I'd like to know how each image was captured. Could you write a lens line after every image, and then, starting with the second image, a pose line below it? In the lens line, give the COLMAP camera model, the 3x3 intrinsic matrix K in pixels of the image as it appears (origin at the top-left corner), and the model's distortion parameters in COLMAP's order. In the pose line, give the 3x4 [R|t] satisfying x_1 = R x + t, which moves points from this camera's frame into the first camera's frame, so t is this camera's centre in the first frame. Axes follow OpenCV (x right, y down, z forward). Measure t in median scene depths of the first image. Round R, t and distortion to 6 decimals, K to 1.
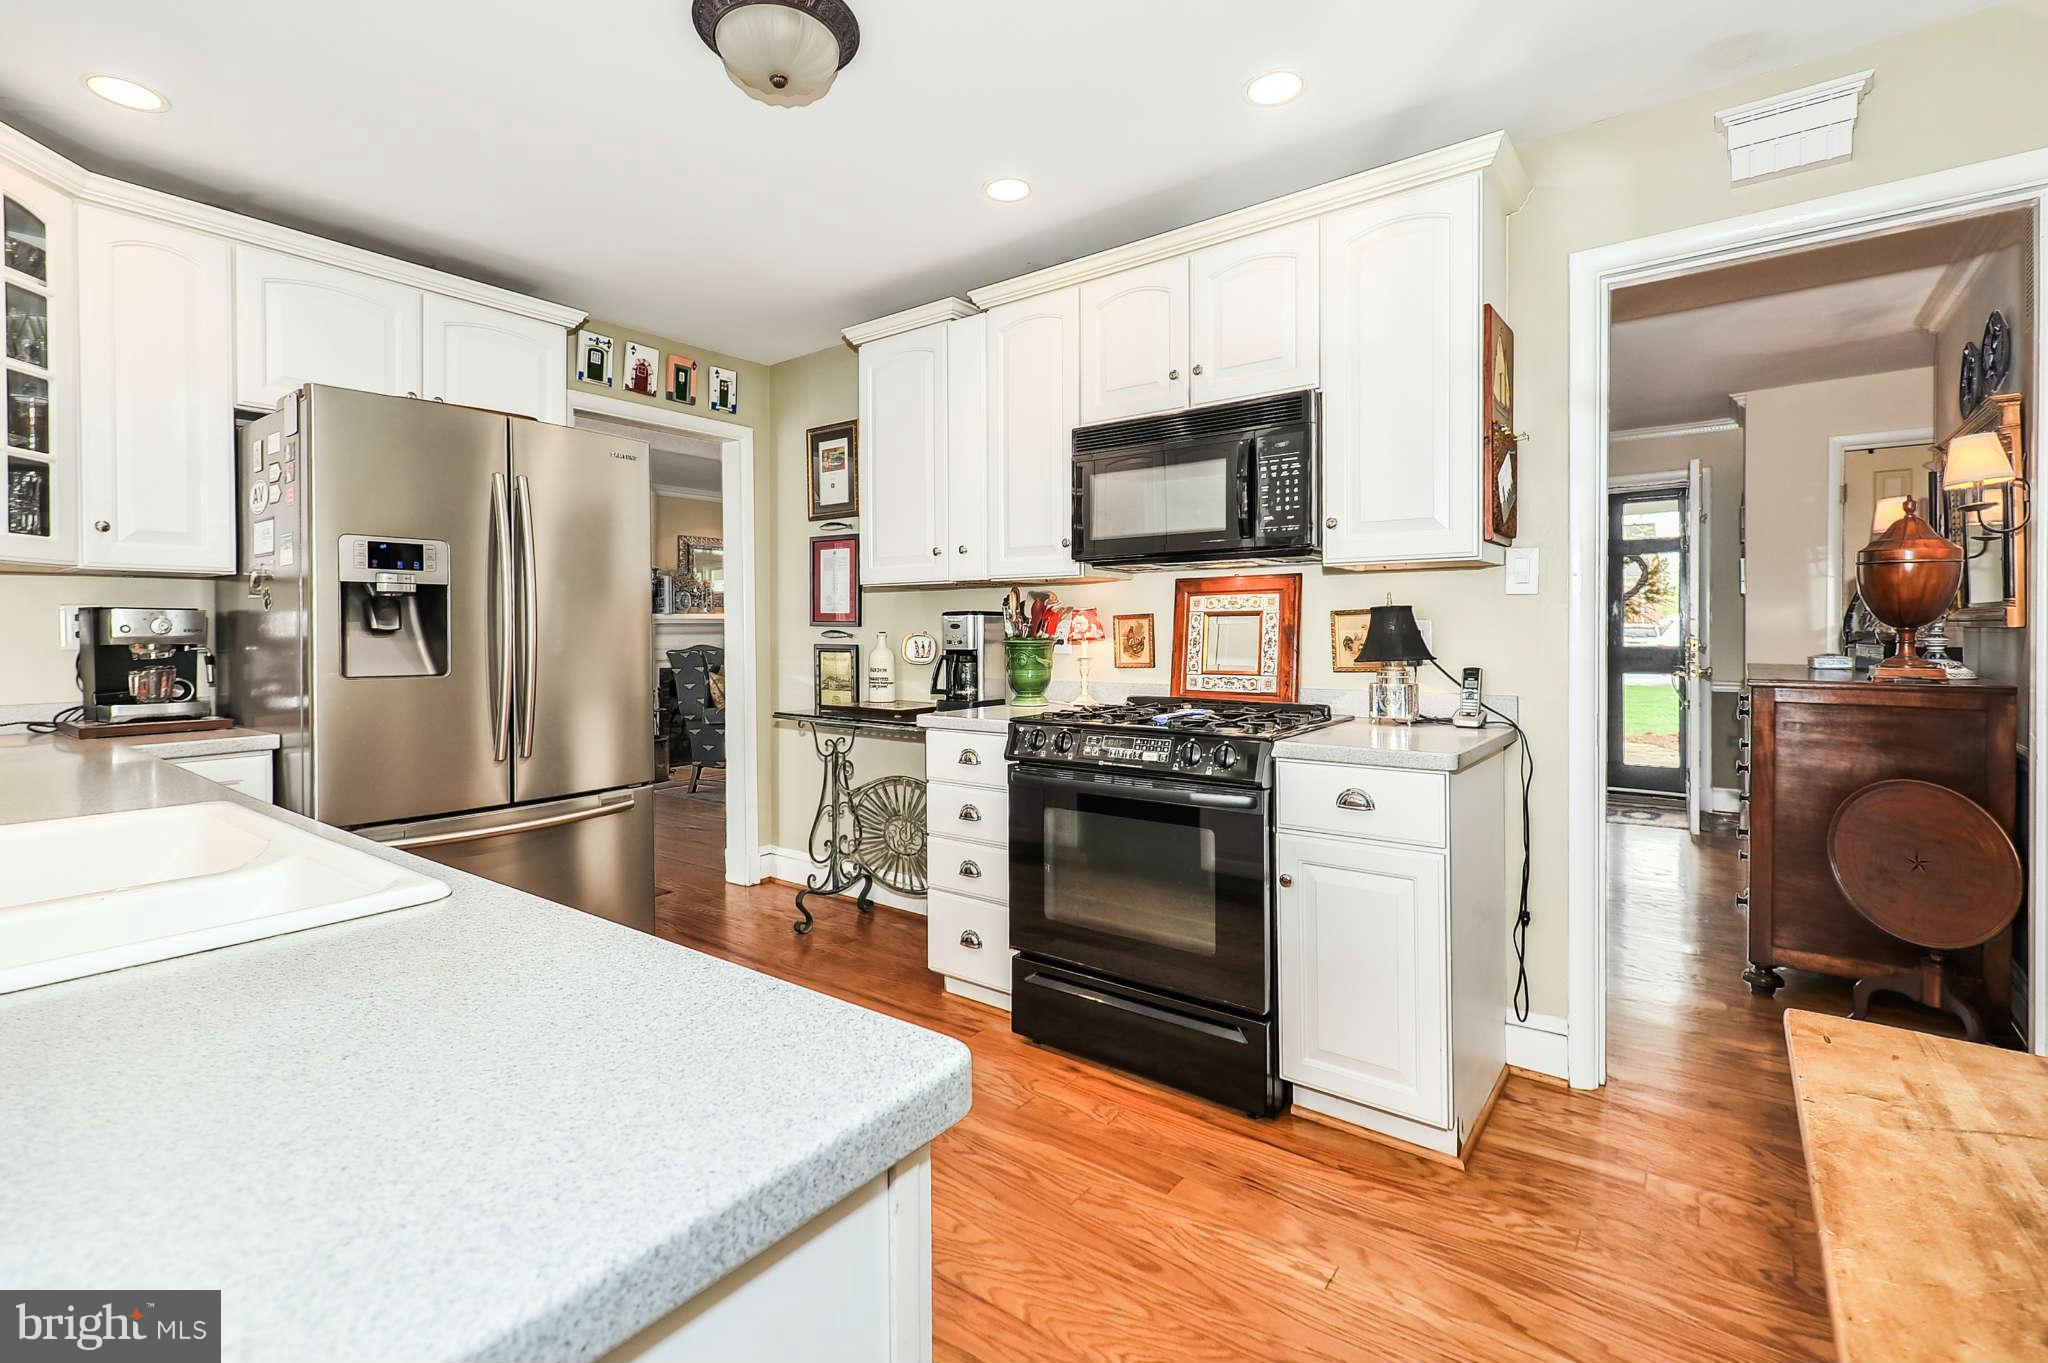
lens RADIAL K [[922.1, 0, 1013.5], [0, 922.1, 637.0], [0, 0, 1]] dist [0.008229, -0.003723]
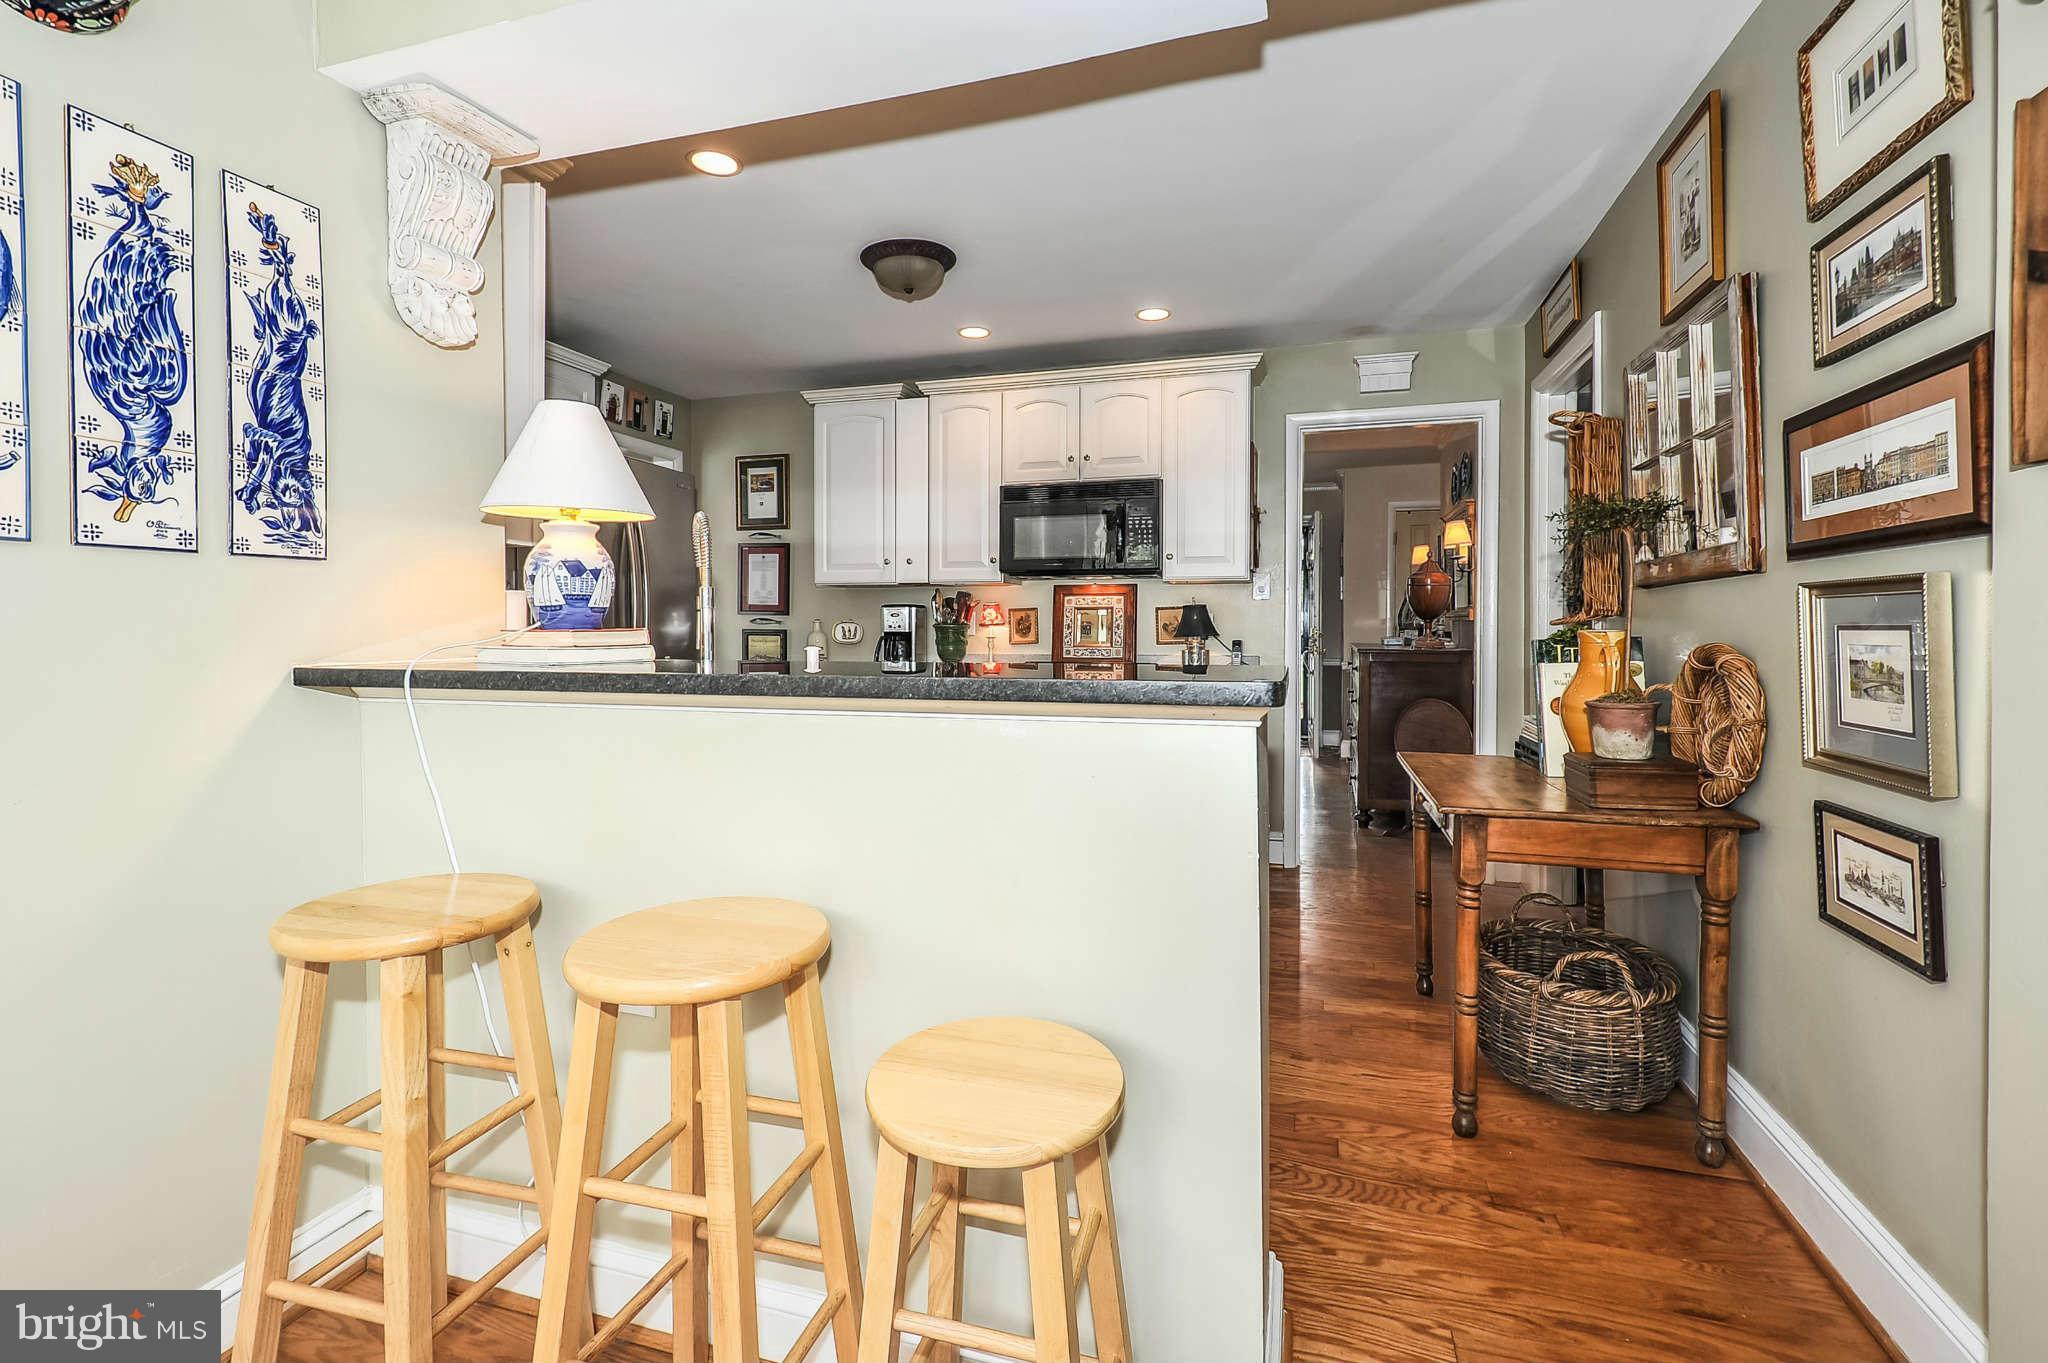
lens RADIAL K [[932.5, 0, 1006.6], [0, 932.5, 636.2], [0, 0, 1]] dist [0.000954, 0.000030]
pose [[0.939582, 0.001256, 0.342322, -0.427361], [-0.002729, 0.999989, 0.003821, 0.015827], [-0.342314, -0.004524, 0.939575, -0.425859]]
